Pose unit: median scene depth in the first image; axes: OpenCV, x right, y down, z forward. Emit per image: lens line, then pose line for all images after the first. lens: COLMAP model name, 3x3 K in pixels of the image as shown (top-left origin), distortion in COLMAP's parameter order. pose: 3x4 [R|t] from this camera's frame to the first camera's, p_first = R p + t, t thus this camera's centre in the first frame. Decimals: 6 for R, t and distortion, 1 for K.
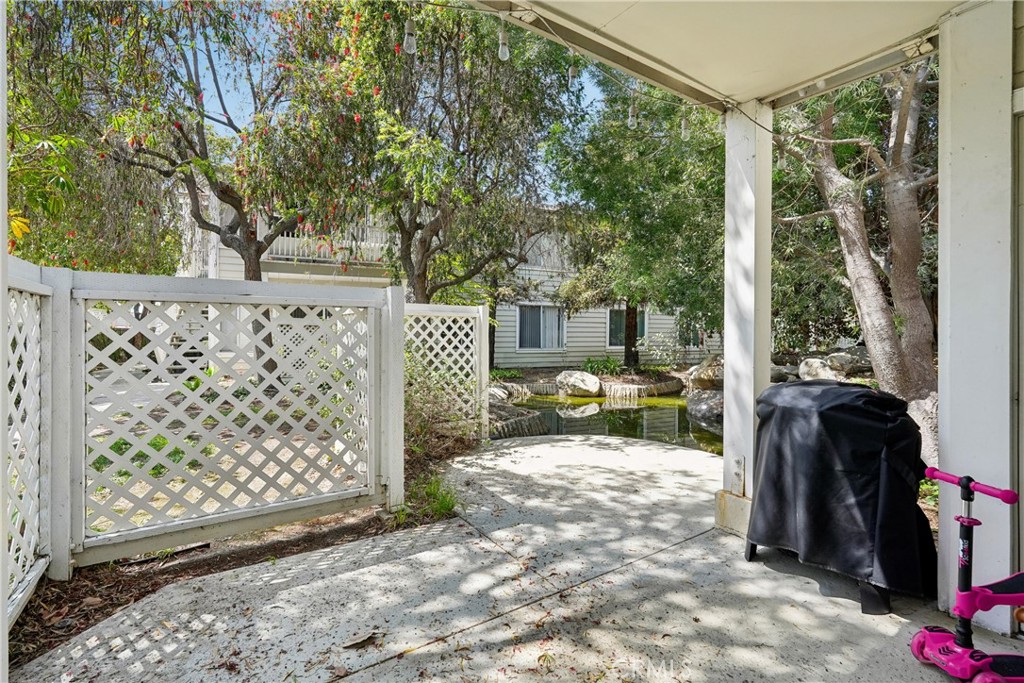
lens RADIAL K [[457.5, 0, 512.4], [0, 457.5, 338.8], [0, 0, 1]] dist [-0.002570, 0.001841]
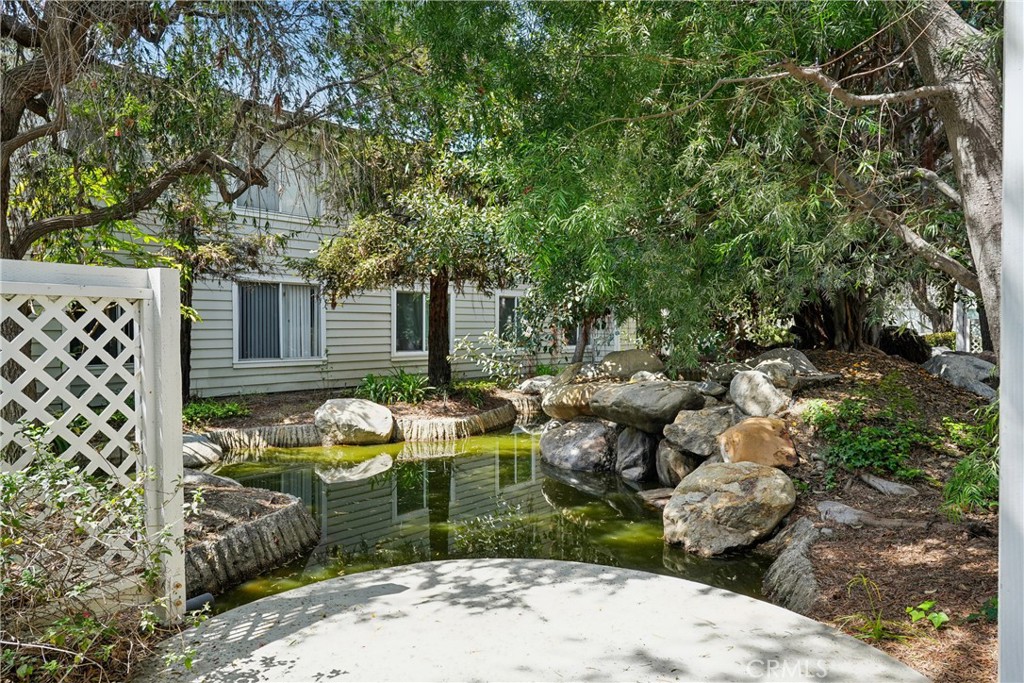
lens RADIAL K [[694.4, 0, 514.2], [0, 694.4, 341.6], [0, 0, 1]] dist [-0.005641, 0.010888]
pose [[0.920880, -0.015991, 0.389517, -0.007872], [0.013799, 0.999869, 0.008424, -0.004780], [-0.389601, -0.002383, 0.920981, 0.132475]]
